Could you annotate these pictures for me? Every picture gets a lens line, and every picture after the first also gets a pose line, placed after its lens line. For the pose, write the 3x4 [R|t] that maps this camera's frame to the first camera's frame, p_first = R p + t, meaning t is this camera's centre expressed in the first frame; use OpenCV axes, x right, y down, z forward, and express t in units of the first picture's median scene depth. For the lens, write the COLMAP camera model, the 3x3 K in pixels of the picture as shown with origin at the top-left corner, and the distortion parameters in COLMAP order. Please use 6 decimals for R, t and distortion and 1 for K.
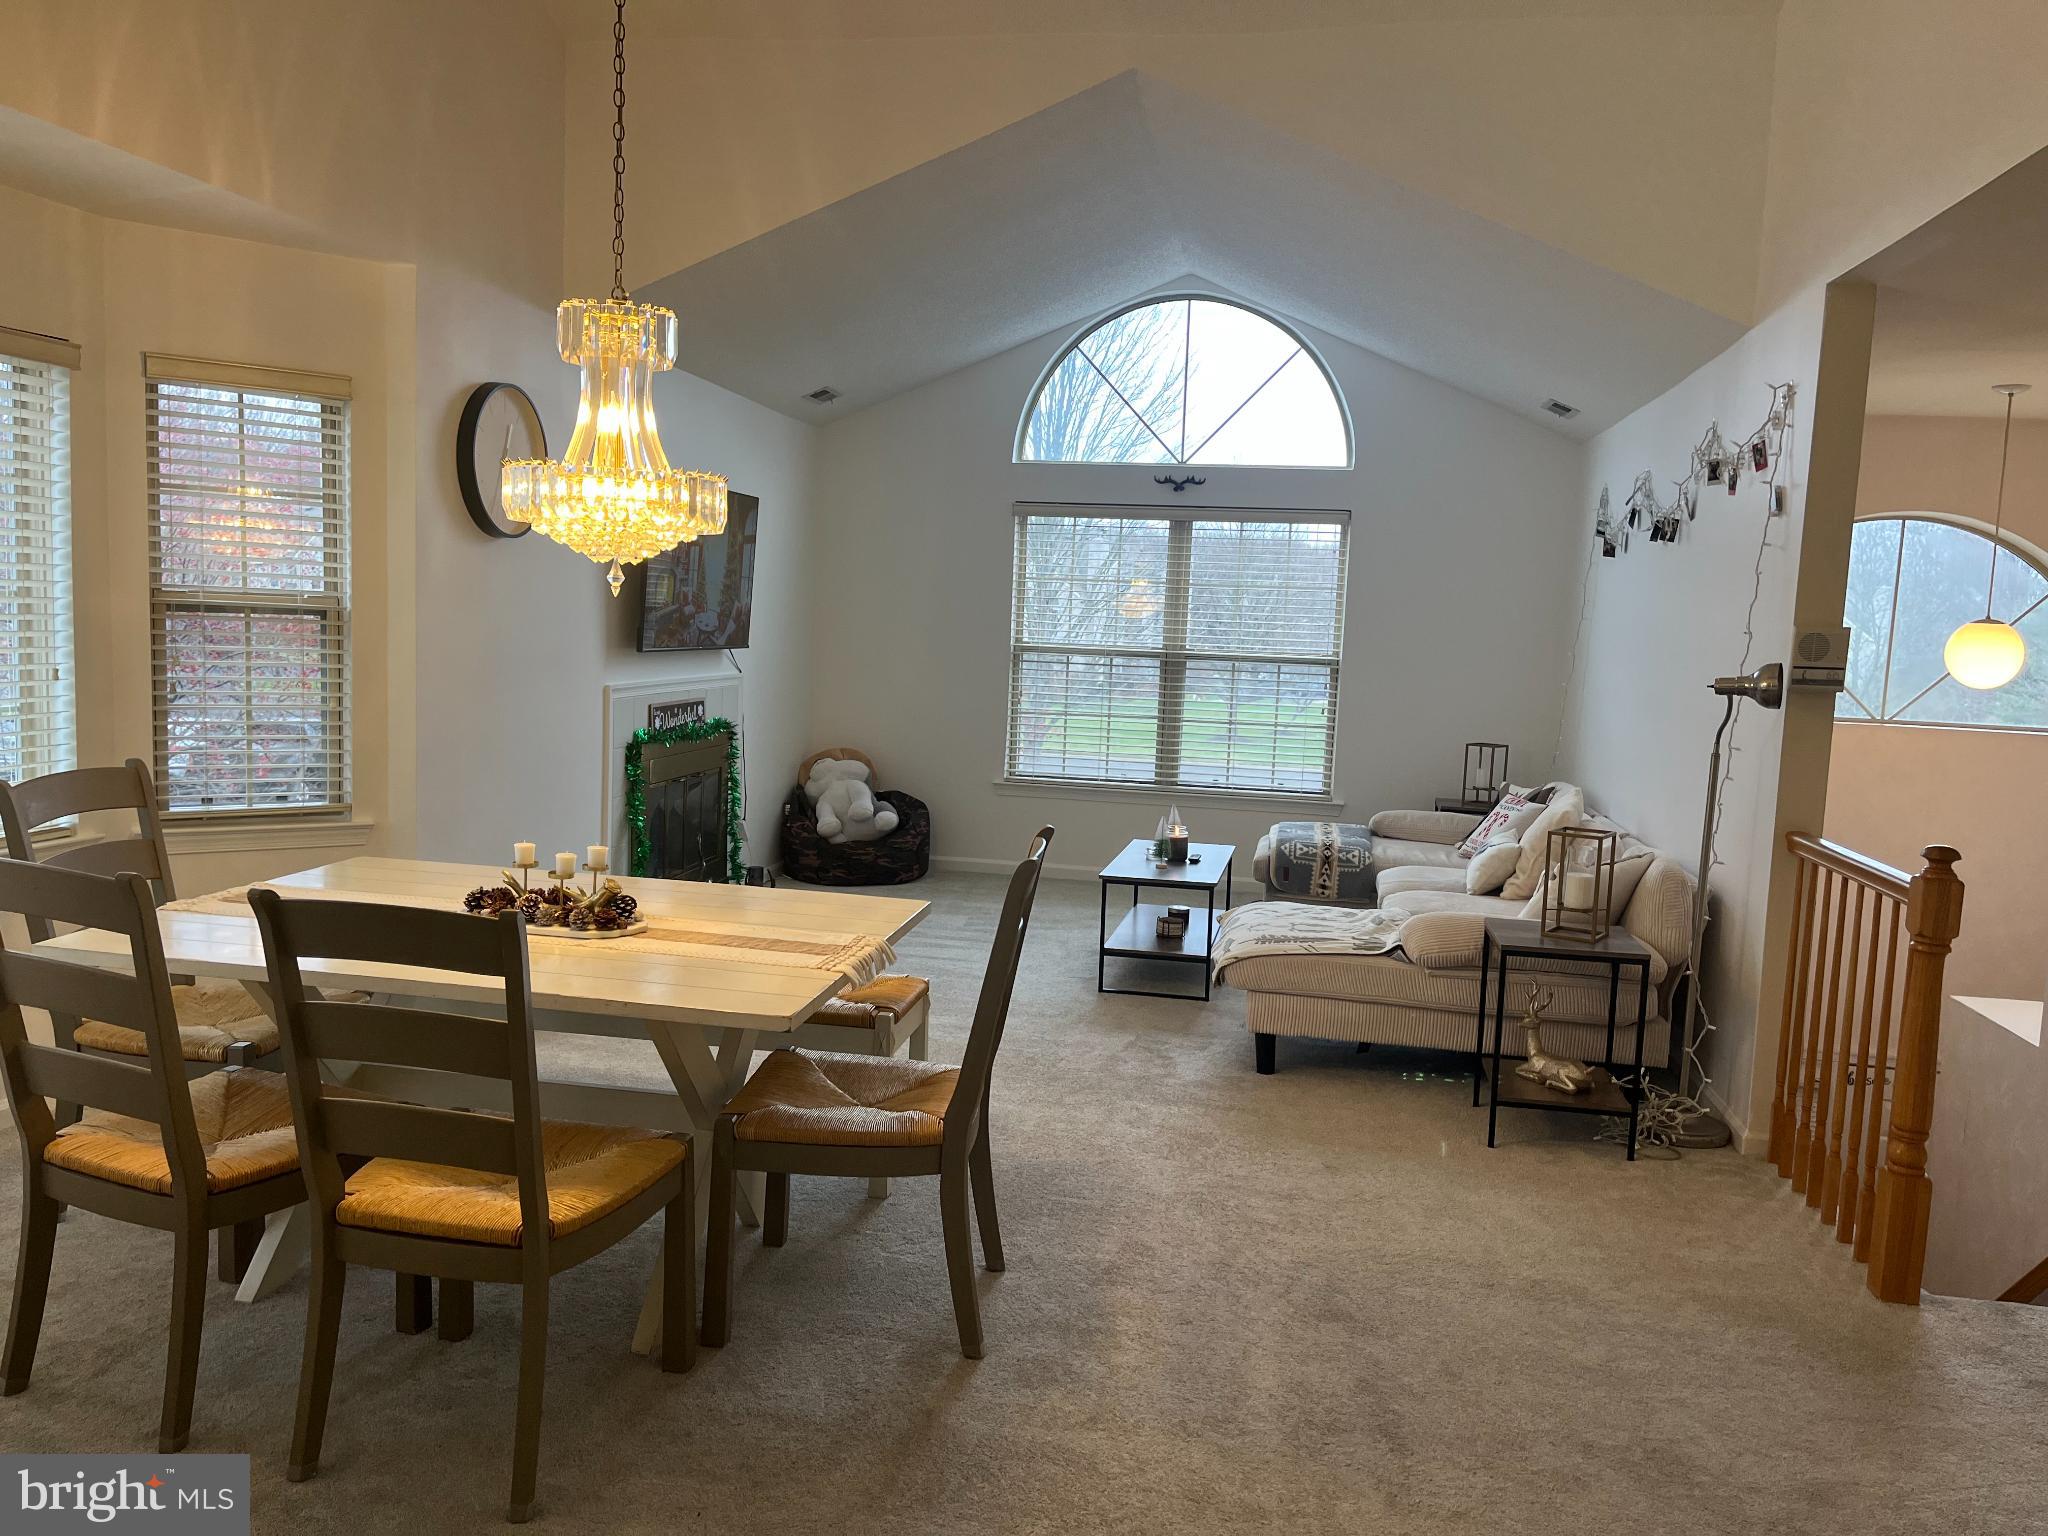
lens RADIAL K [[1541.5, 0, 1027.5], [0, 1541.5, 776.9], [0, 0, 1]] dist [0.065124, -0.083789]
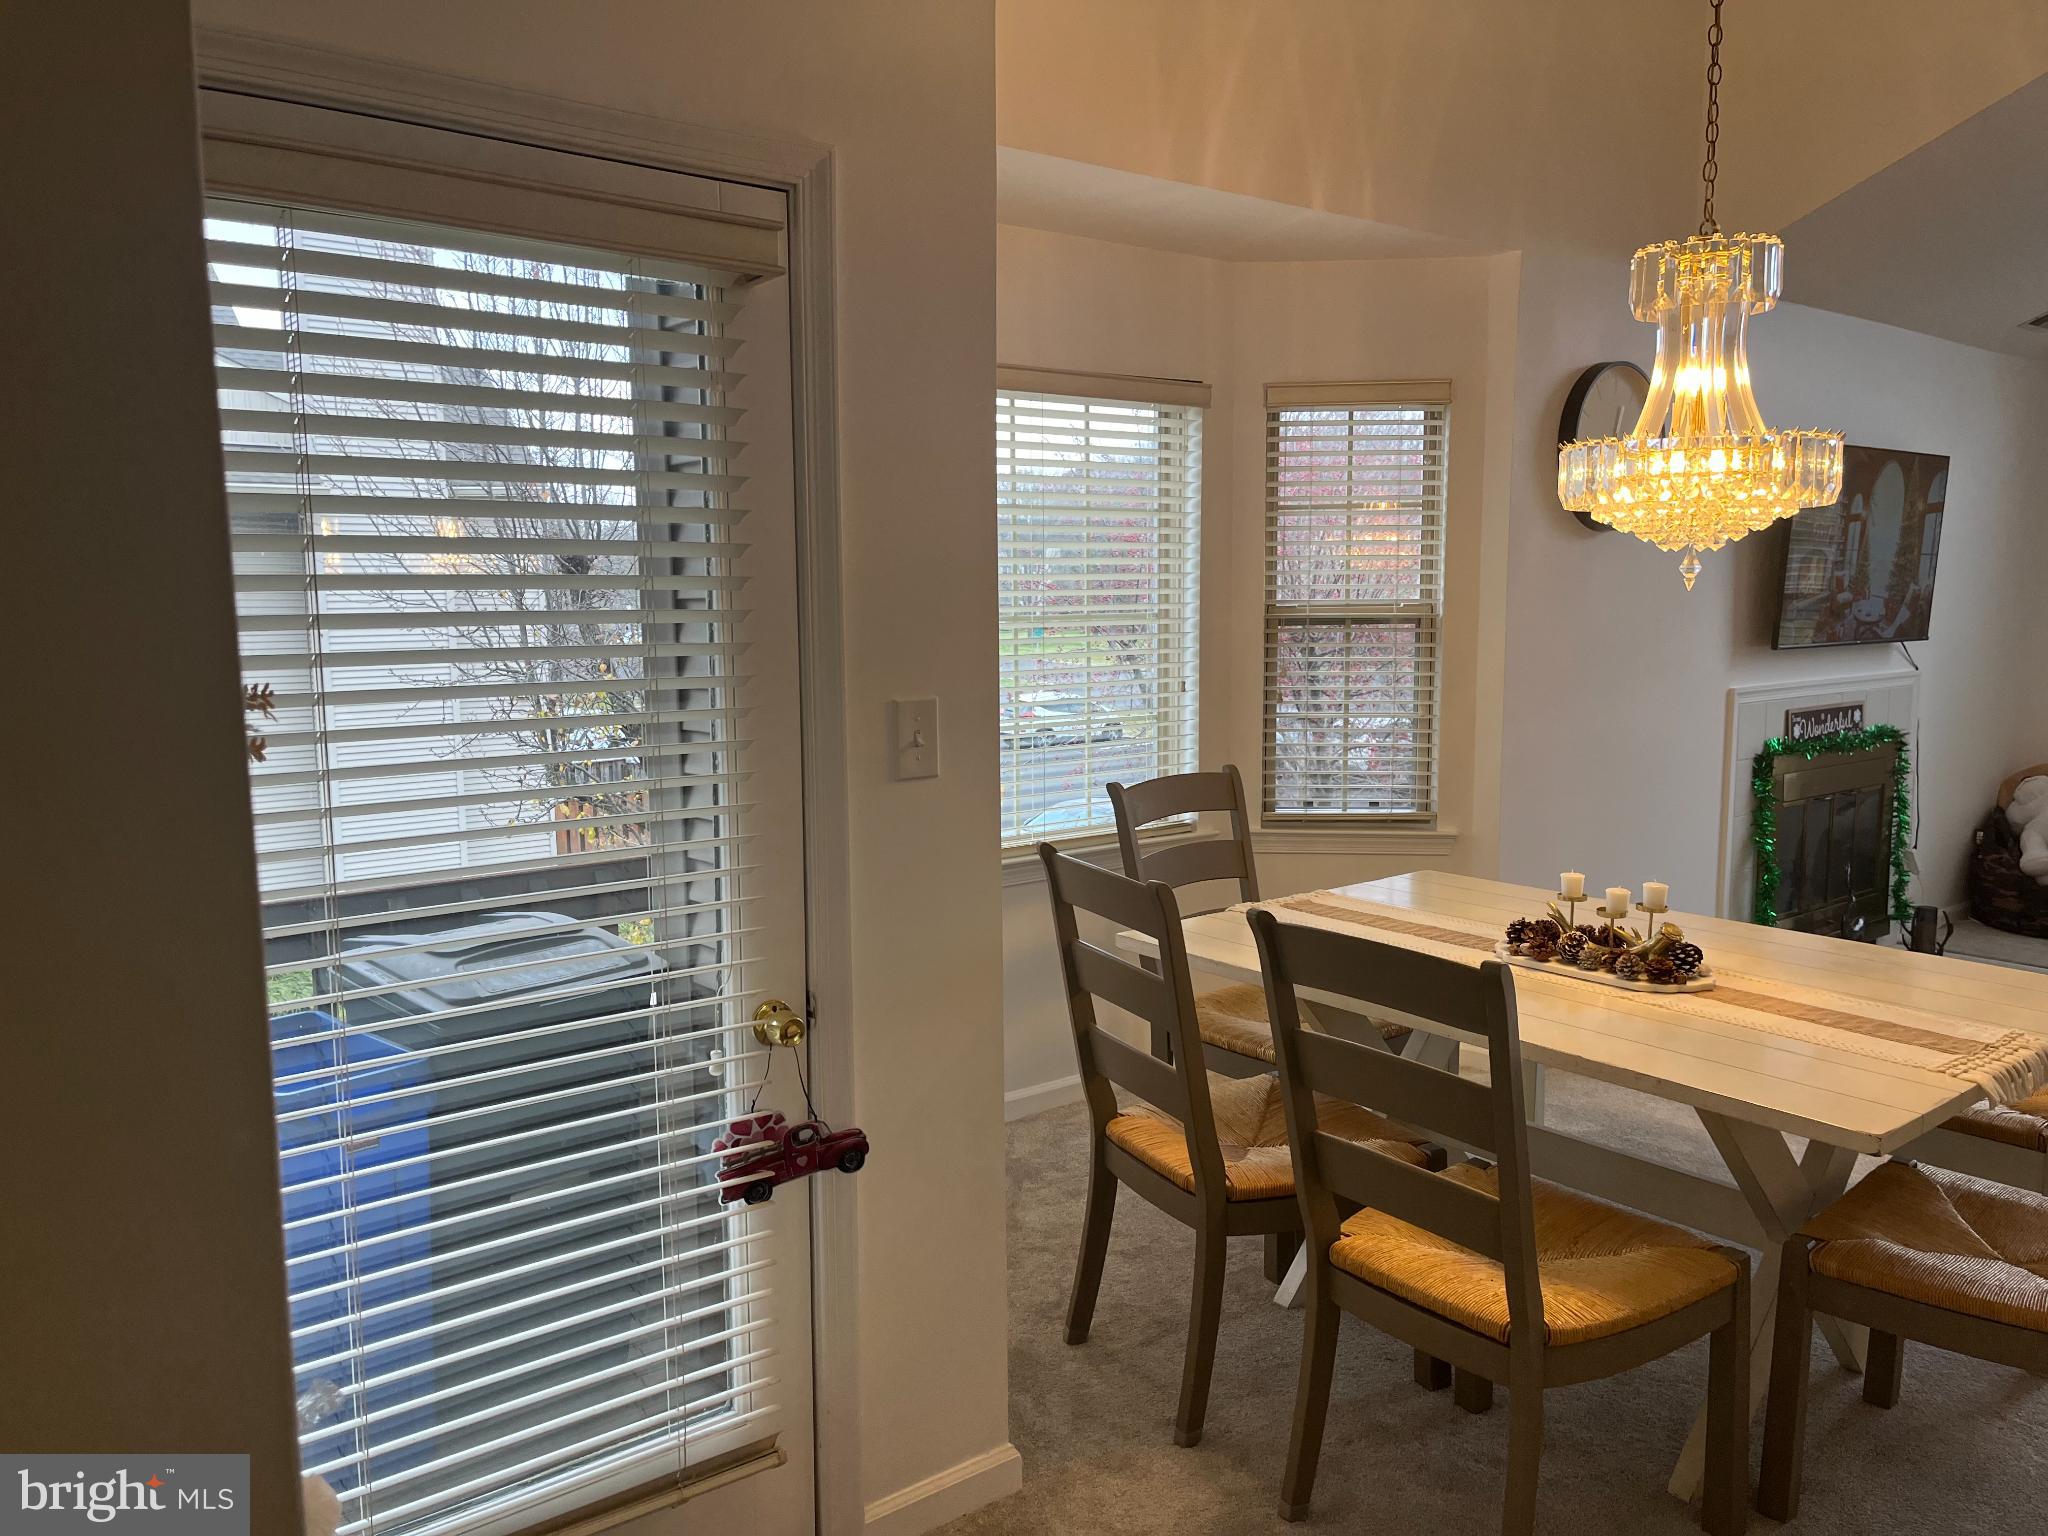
lens RADIAL K [[1541.5, 0, 1001.0], [0, 1541.5, 780.6], [0, 0, 1]] dist [0.065124, -0.083789]
pose [[0.741134, 0.032743, -0.670558, 0.021125], [-0.030238, 0.999424, 0.015381, -0.010538], [0.670675, 0.008877, 0.741698, 0.088410]]
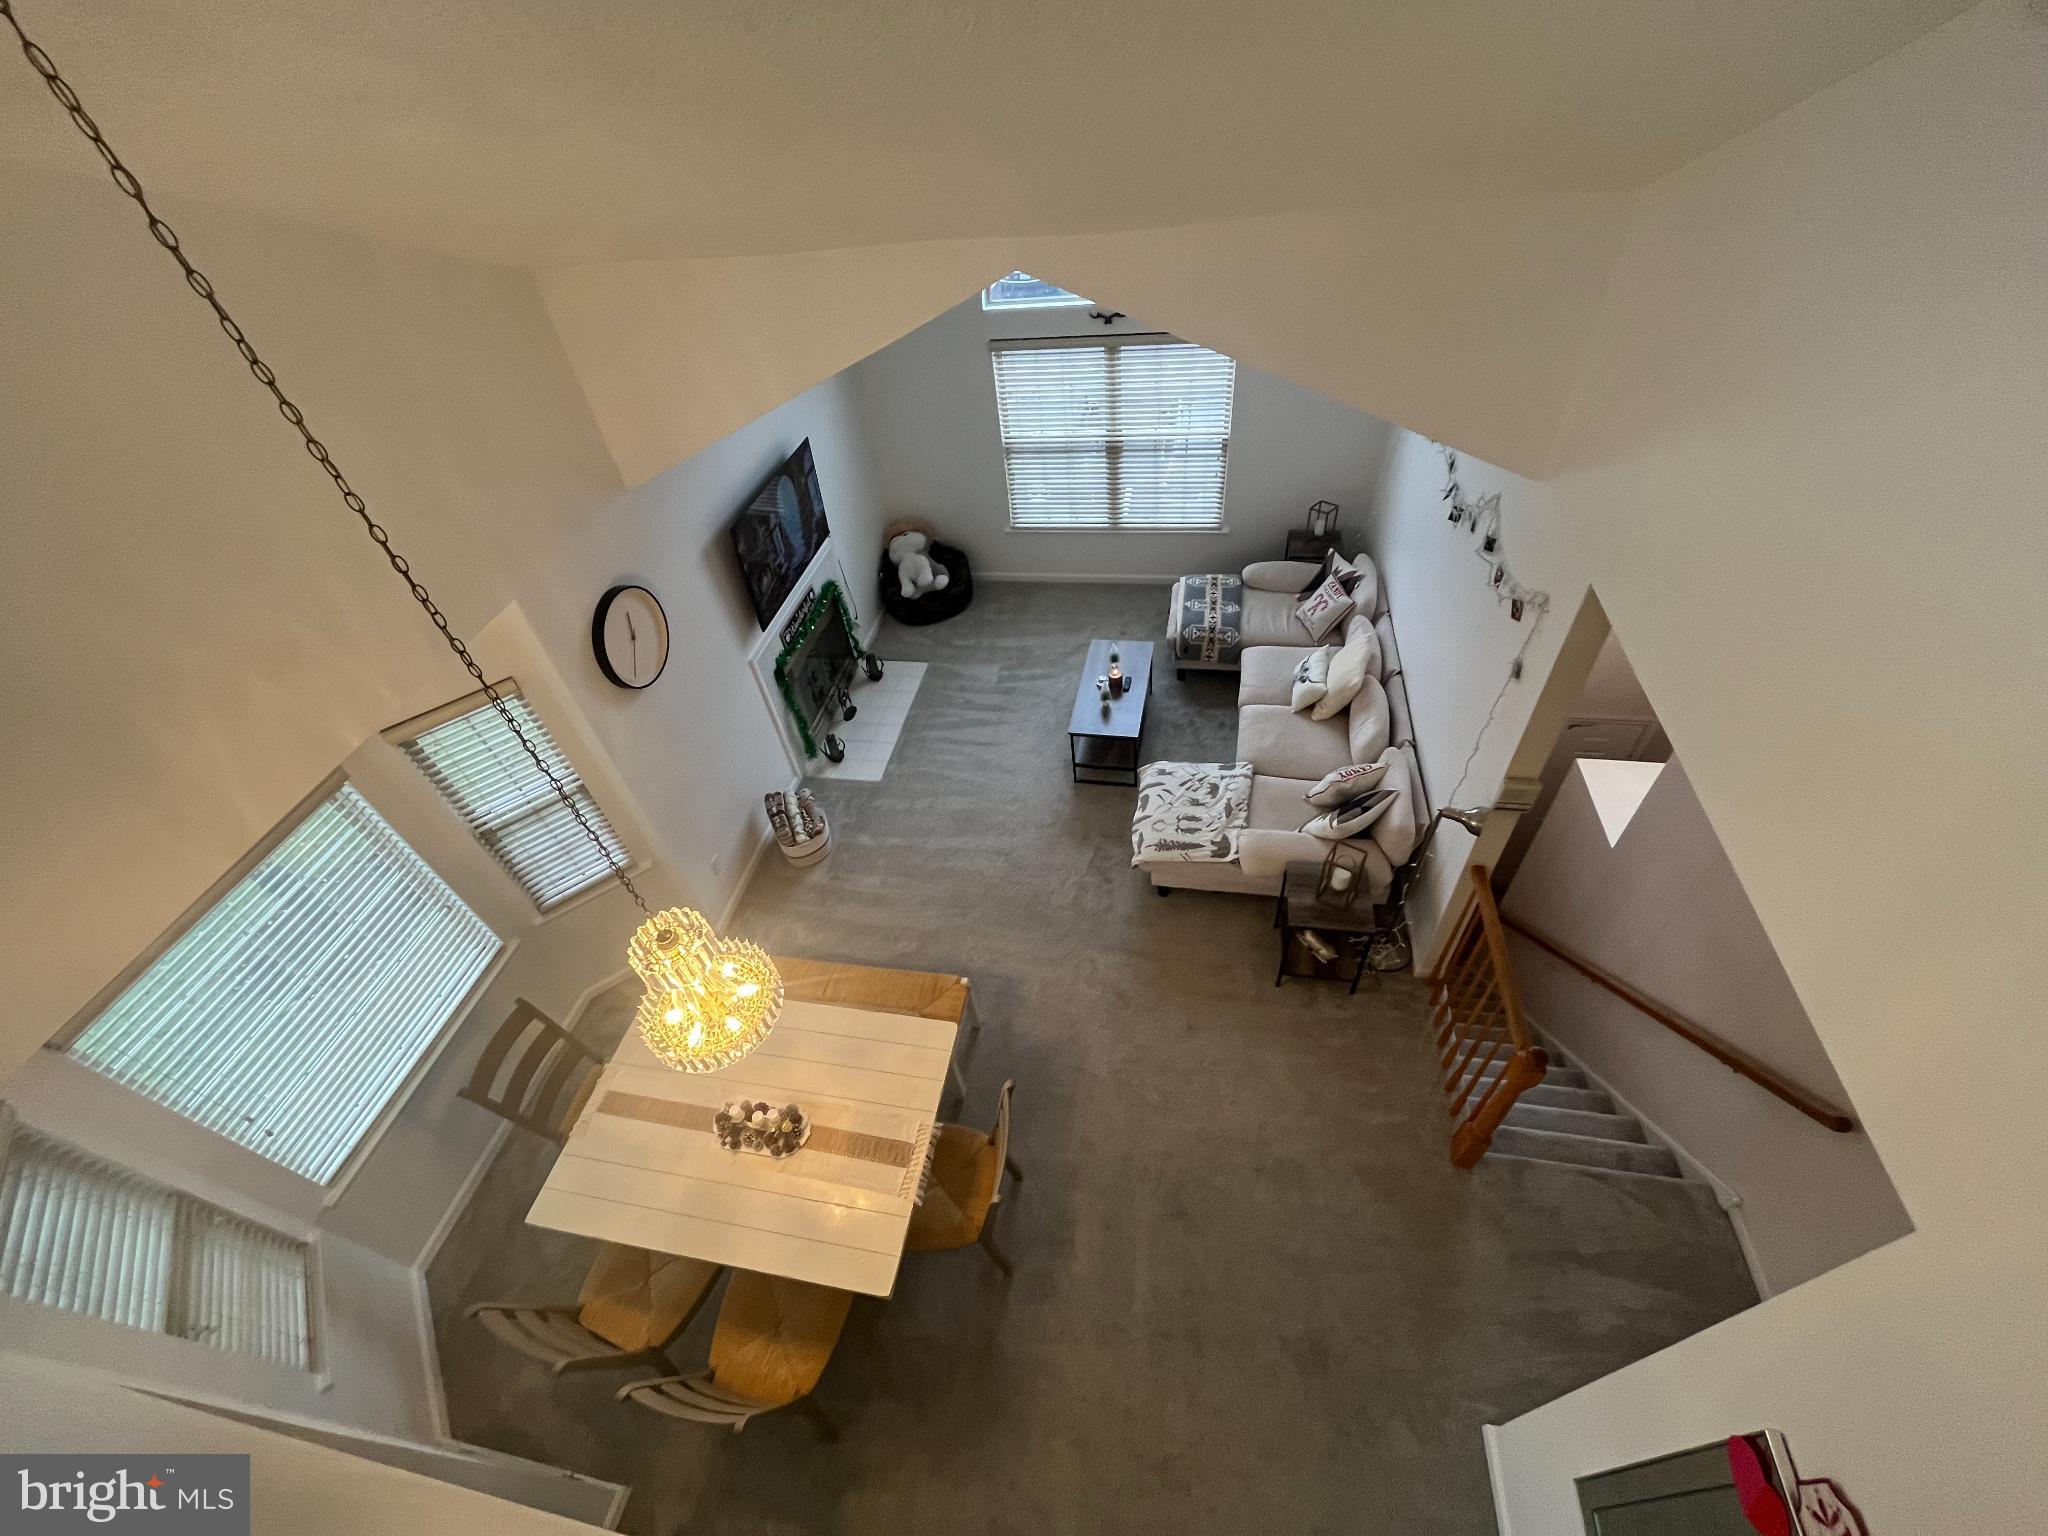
lens RADIAL K [[828.3, 0, 1022.9], [0, 828.3, 759.2], [0, 0, 1]] dist [-0.001312, -0.000266]
pose [[0.990117, -0.092168, -0.105701, 0.119764], [0.137894, 0.777131, 0.614047, -0.623877], [0.025548, -0.622554, 0.782160, 0.365533]]
